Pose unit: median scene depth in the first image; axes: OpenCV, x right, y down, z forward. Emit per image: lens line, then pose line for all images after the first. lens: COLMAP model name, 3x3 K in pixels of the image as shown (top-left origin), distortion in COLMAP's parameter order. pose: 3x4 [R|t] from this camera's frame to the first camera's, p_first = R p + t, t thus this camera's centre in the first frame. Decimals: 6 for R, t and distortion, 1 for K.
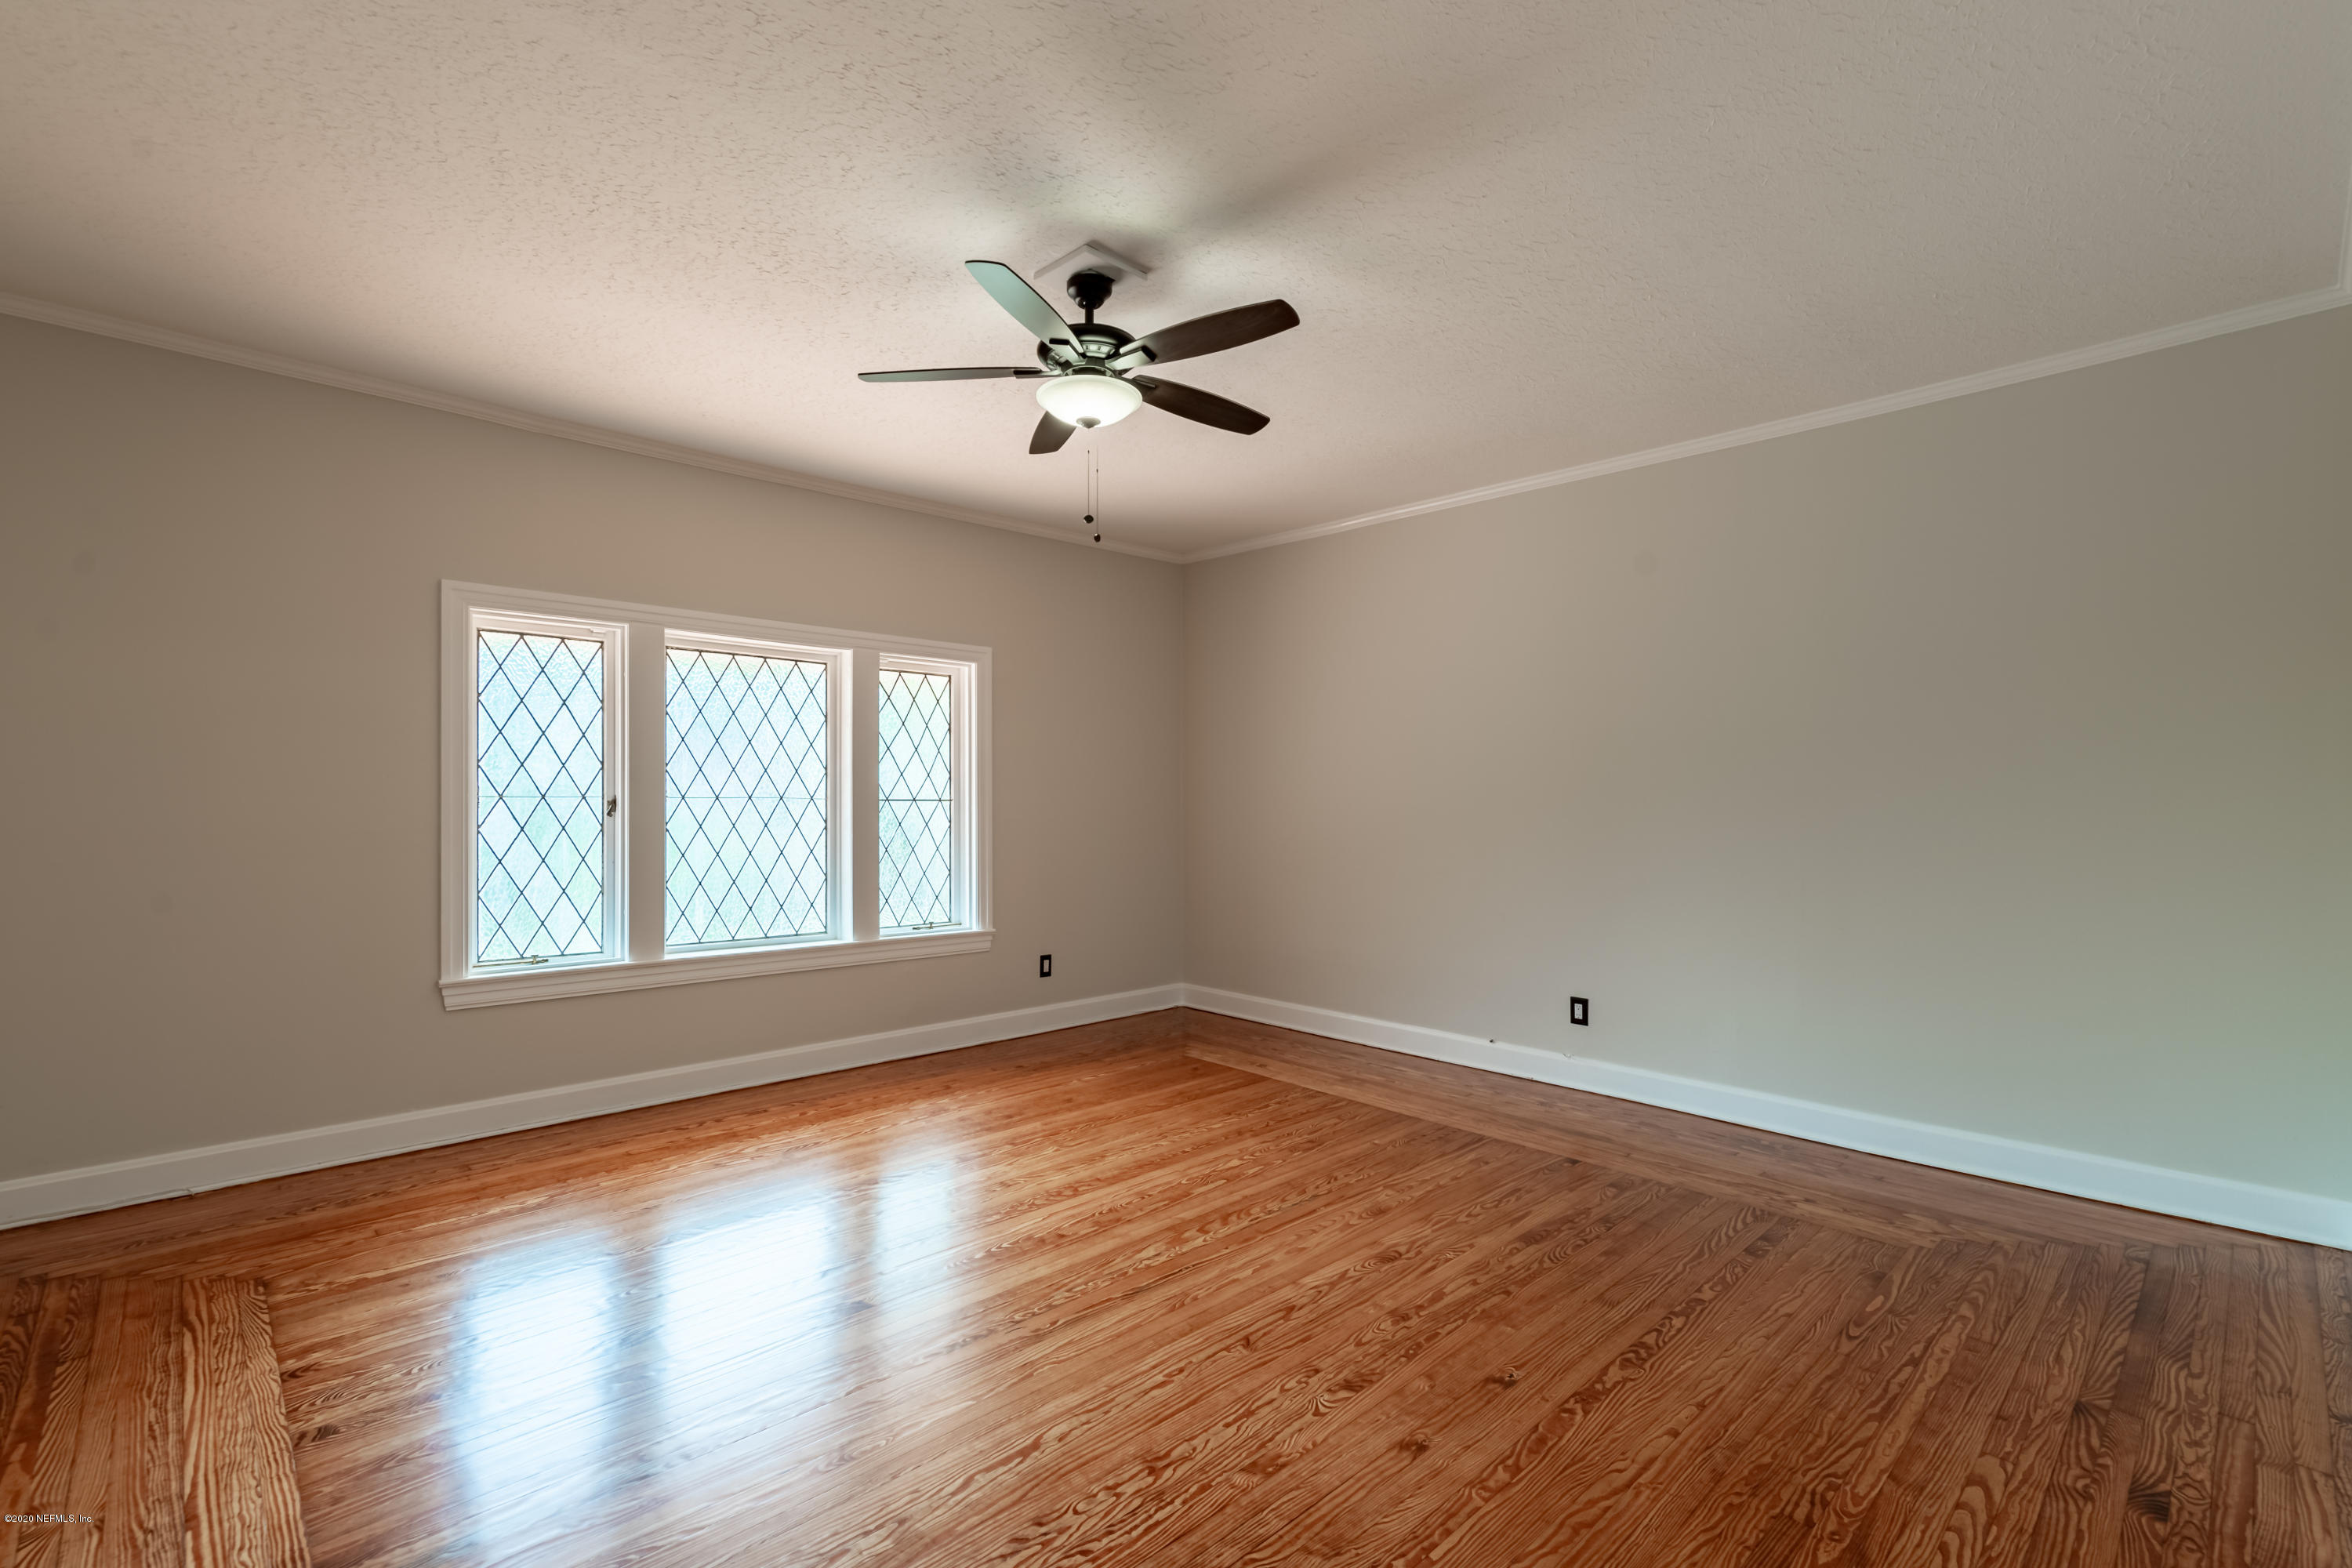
lens RADIAL K [[1033.3, 0, 1165.6], [0, 1033.3, 841.8], [0, 0, 1]] dist [-0.000025, -0.000049]
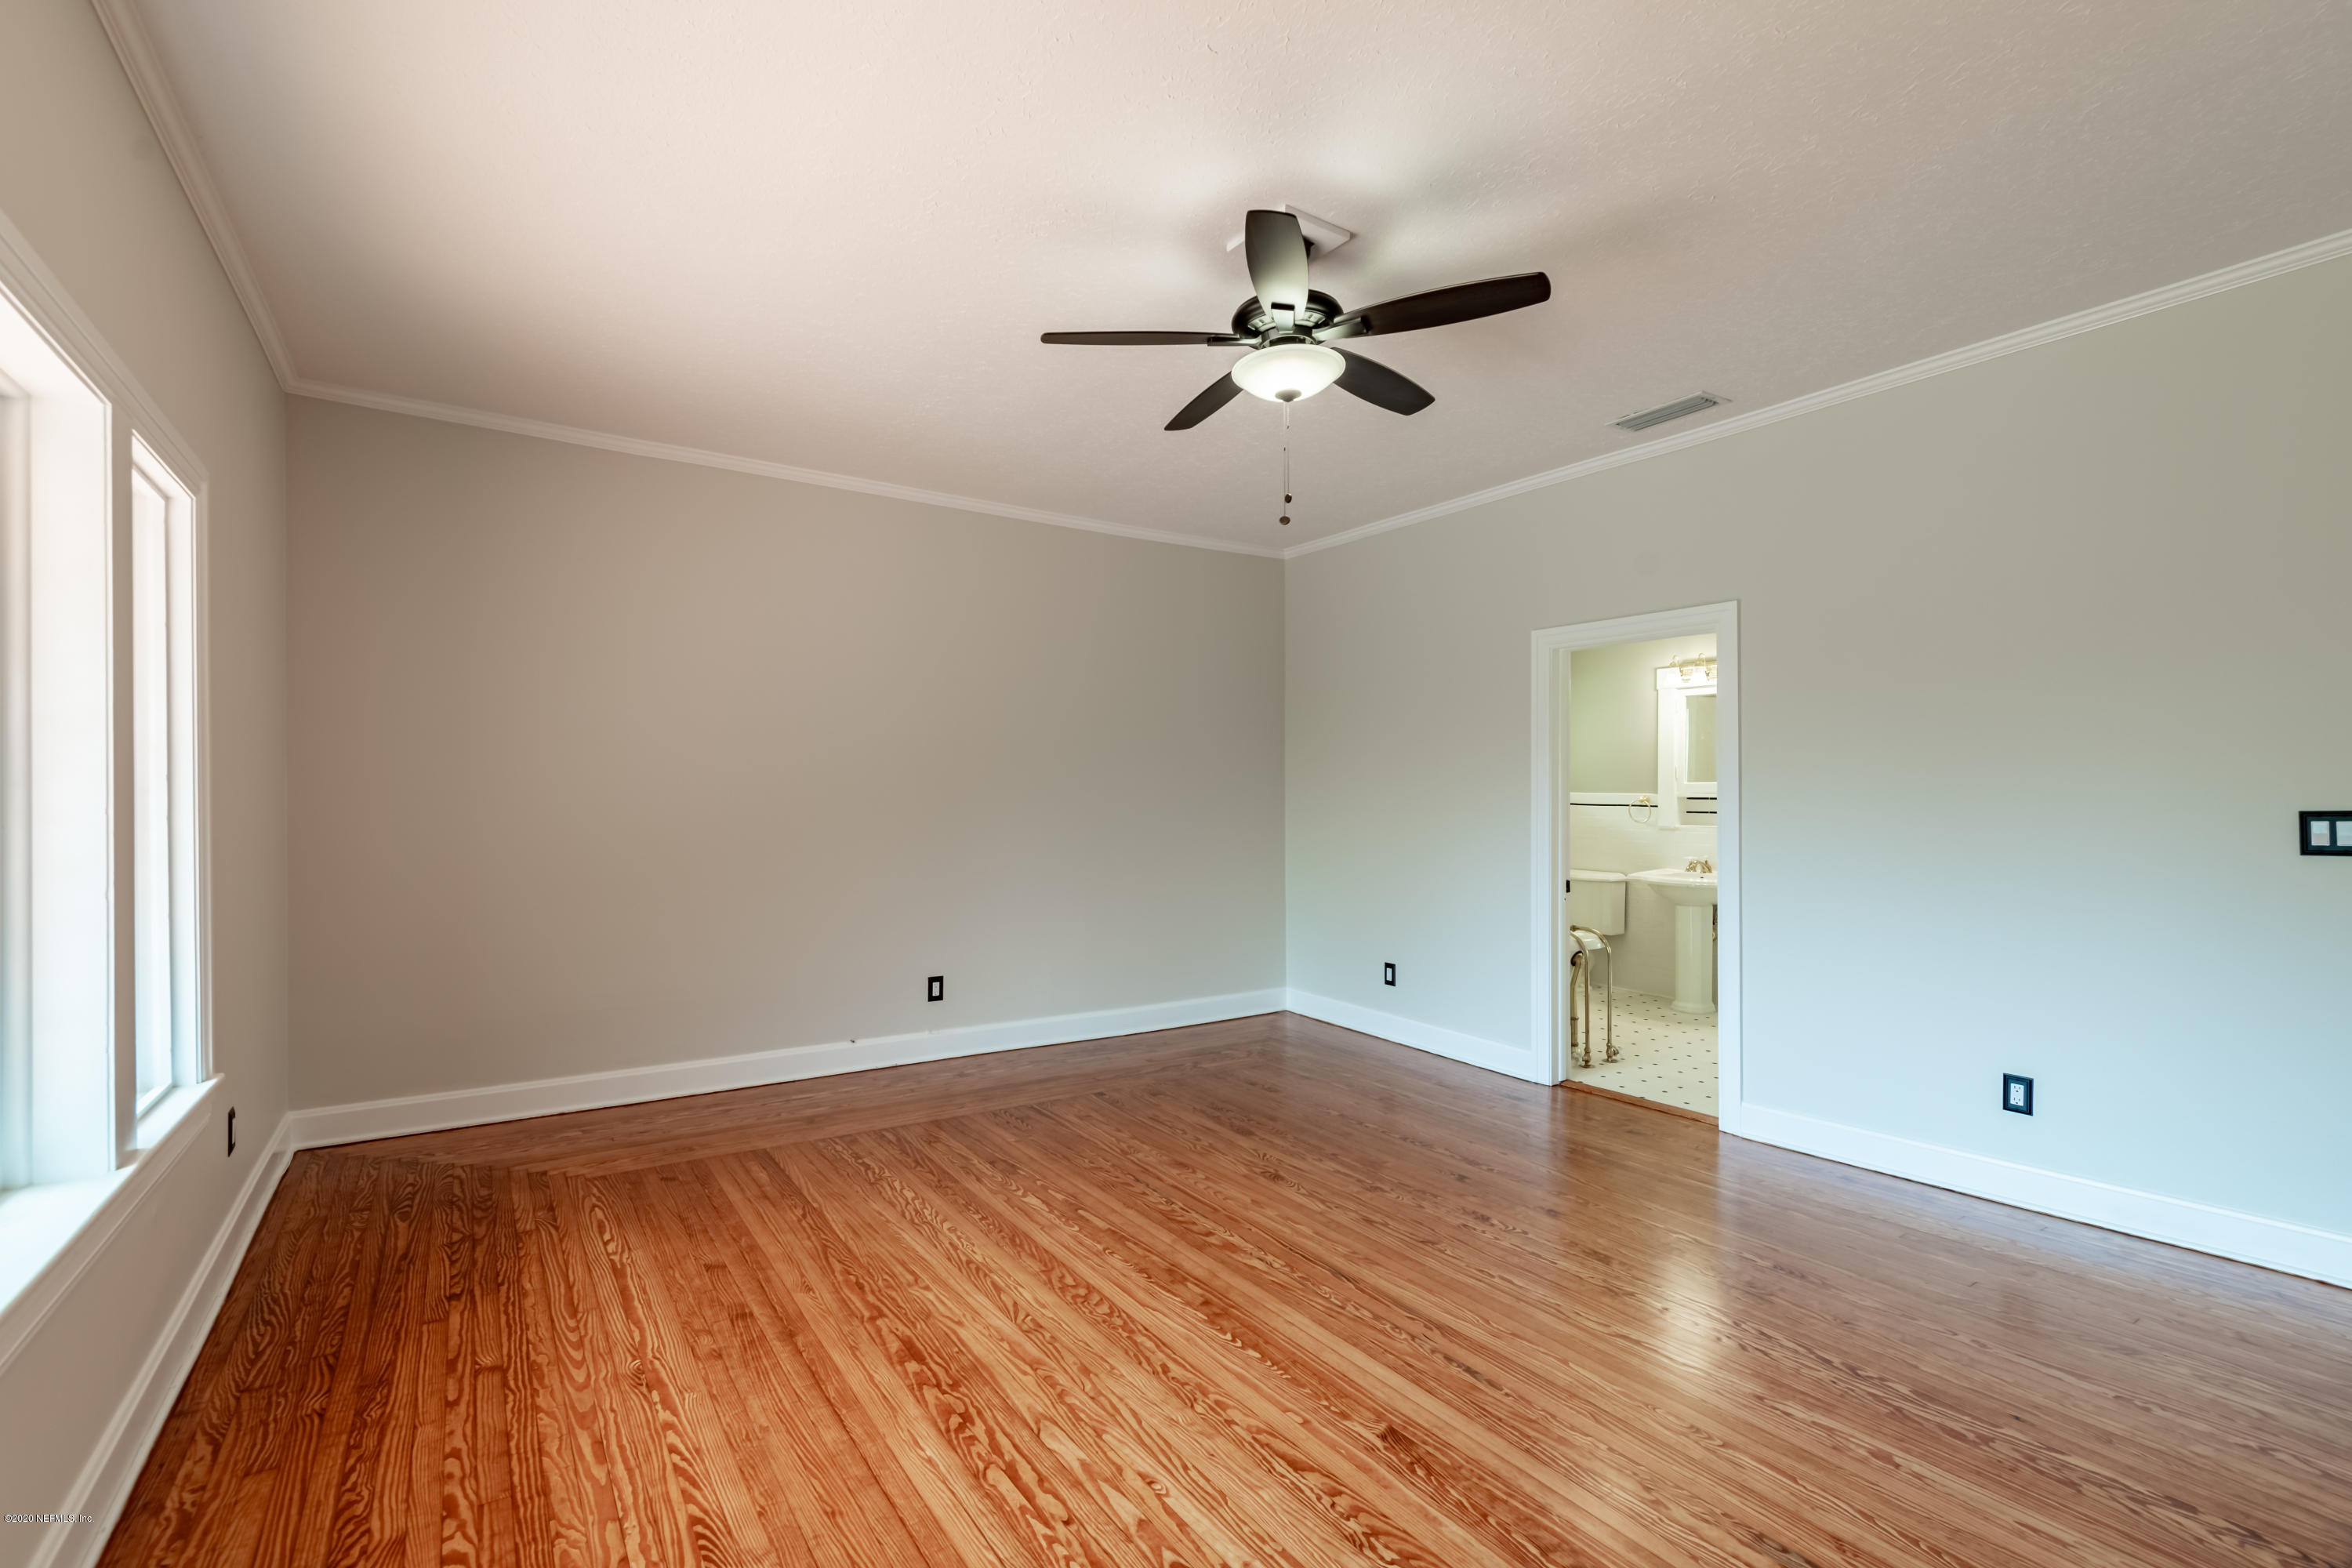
lens RADIAL K [[1037.1, 0, 1178.9], [0, 1037.1, 790.4], [0, 0, 1]] dist [0.000098, -0.000405]
pose [[0.178753, 0.003317, 0.983888, -0.736440], [0.042315, 0.999043, -0.011056, -0.016250], [-0.982984, 0.043609, 0.178442, 0.683223]]
